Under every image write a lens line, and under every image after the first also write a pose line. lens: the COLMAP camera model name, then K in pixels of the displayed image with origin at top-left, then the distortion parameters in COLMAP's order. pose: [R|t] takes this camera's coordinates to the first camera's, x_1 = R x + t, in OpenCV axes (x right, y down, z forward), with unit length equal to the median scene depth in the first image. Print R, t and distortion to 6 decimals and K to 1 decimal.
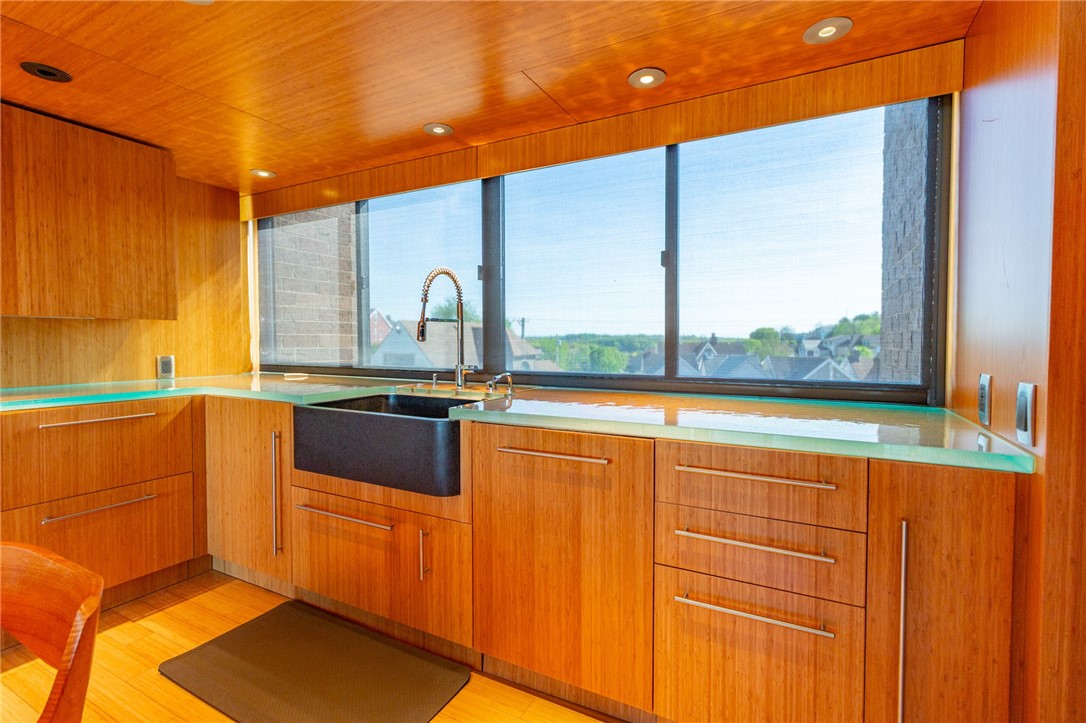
lens RADIAL K [[499.7, 0, 546.8], [0, 499.7, 356.5], [0, 0, 1]] dist [0.001770, -0.000882]
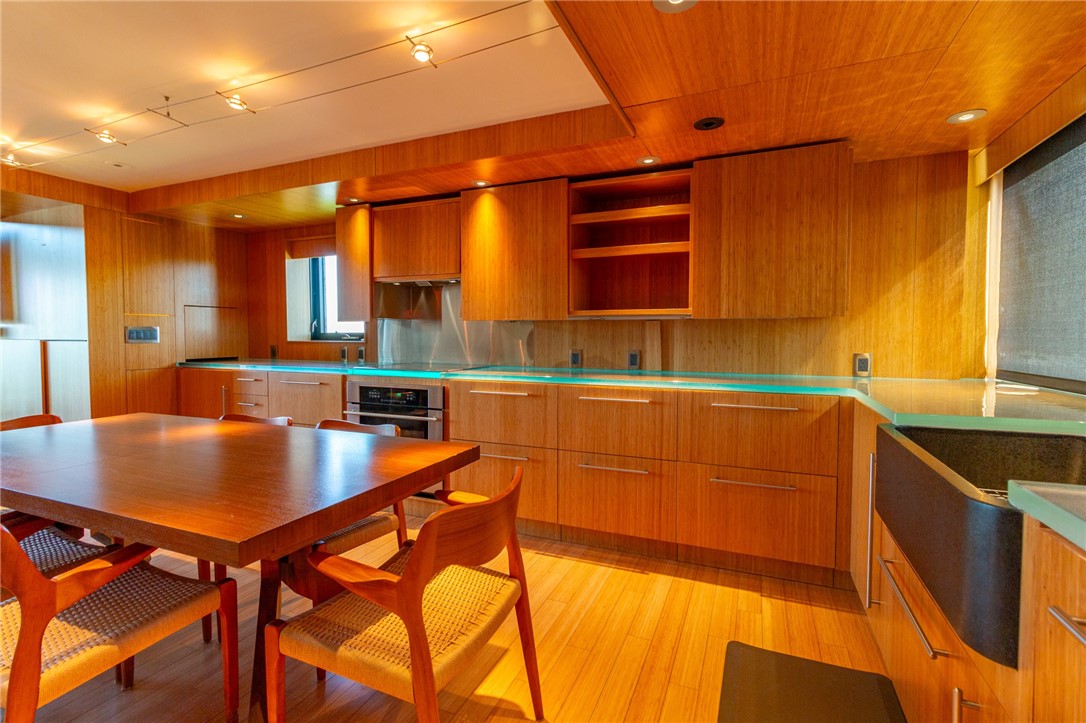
lens RADIAL K [[499.7, 0, 544.4], [0, 499.7, 355.2], [0, 0, 1]] dist [0.001770, -0.000882]
pose [[0.075679, 0.037935, -0.996410, 0.179823], [-0.033276, 0.998816, 0.035500, -0.013952], [0.996577, 0.030470, 0.076852, 0.378636]]
